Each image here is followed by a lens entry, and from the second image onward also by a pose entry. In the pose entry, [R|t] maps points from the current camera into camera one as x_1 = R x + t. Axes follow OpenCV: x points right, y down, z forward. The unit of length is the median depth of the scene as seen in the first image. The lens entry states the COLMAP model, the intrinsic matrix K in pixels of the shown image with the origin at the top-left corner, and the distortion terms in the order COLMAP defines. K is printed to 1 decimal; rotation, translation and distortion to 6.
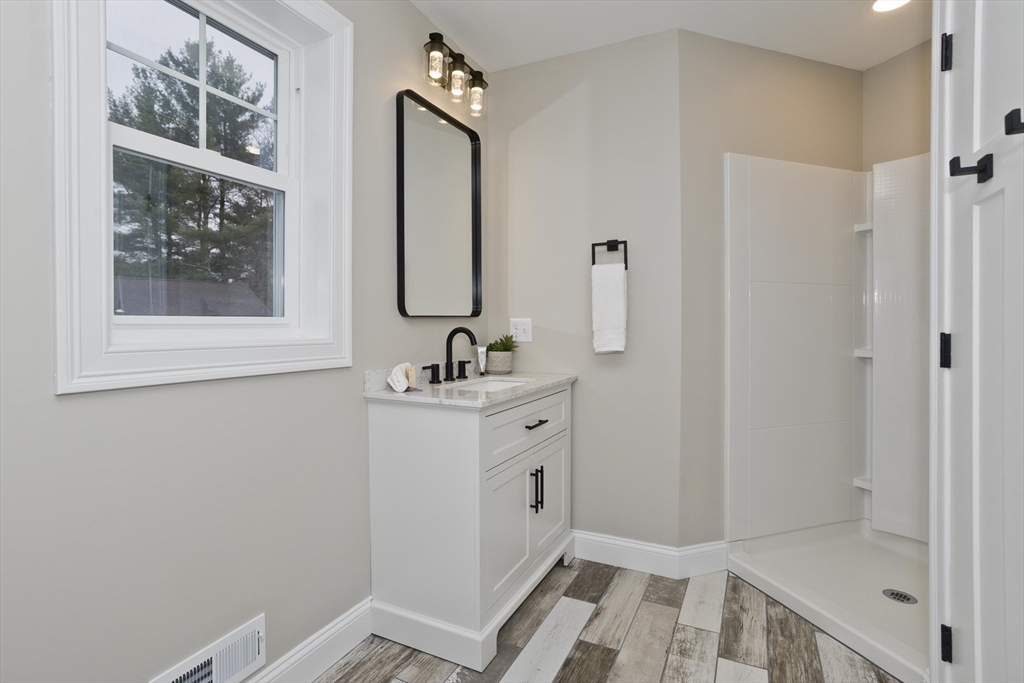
lens RADIAL K [[521.1, 0, 514.4], [0, 521.1, 331.7], [0, 0, 1]] dist [-0.033643, 0.015107]
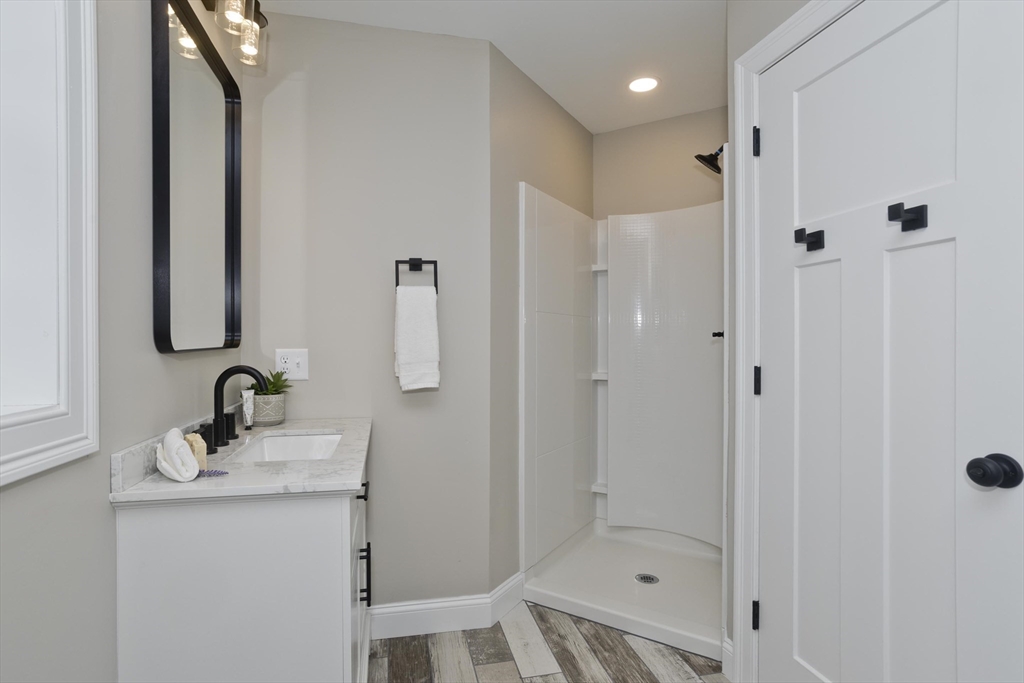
lens RADIAL K [[521.1, 0, 514.8], [0, 521.1, 346.8], [0, 0, 1]] dist [-0.033643, 0.015107]
pose [[0.774675, -0.005324, 0.632337, -0.237900], [0.007484, 0.999972, -0.000748, -0.028770], [-0.632316, 0.005312, 0.774693, 0.237594]]
